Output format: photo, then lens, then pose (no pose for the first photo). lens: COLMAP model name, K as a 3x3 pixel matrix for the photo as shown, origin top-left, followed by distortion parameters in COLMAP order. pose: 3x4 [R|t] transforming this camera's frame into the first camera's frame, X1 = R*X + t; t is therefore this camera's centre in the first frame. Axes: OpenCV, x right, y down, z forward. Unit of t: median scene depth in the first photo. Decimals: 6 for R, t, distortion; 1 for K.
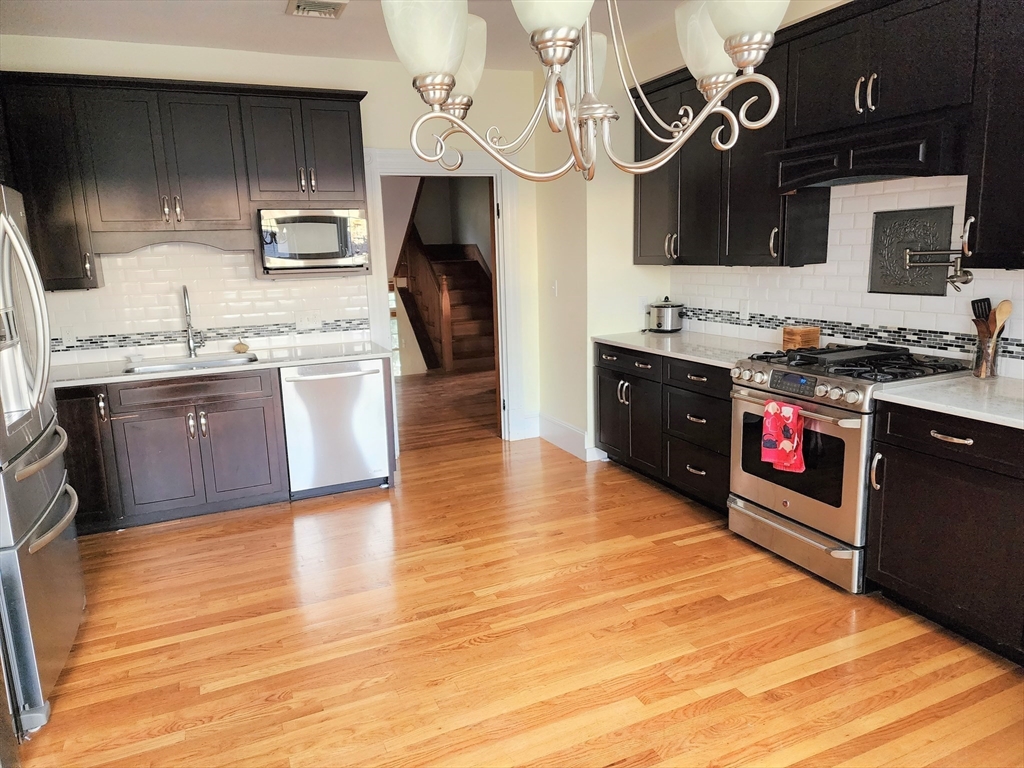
lens RADIAL K [[686.4, 0, 510.3], [0, 686.4, 383.1], [0, 0, 1]] dist [0.038371, -0.009173]
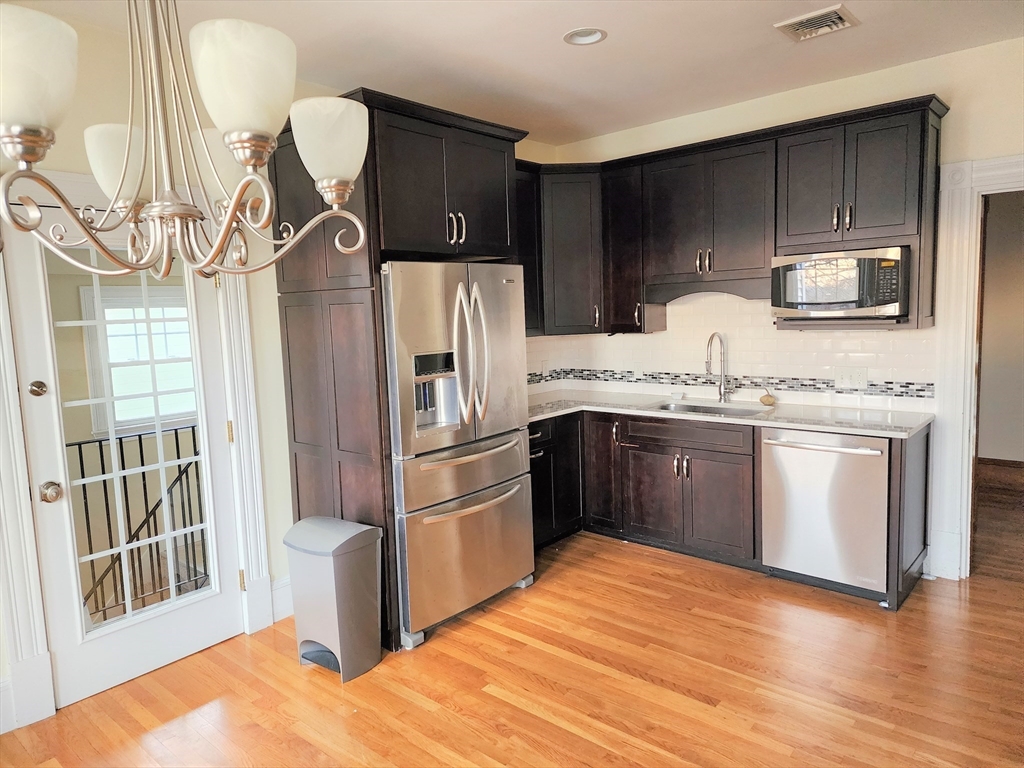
lens RADIAL K [[686.4, 0, 510.4], [0, 686.4, 380.8], [0, 0, 1]] dist [0.038371, -0.009173]
pose [[0.425398, 0.115914, -0.897552, 0.351975], [-0.153260, 0.986666, 0.054785, -0.084749], [0.891935, 0.114254, 0.437491, 0.303706]]
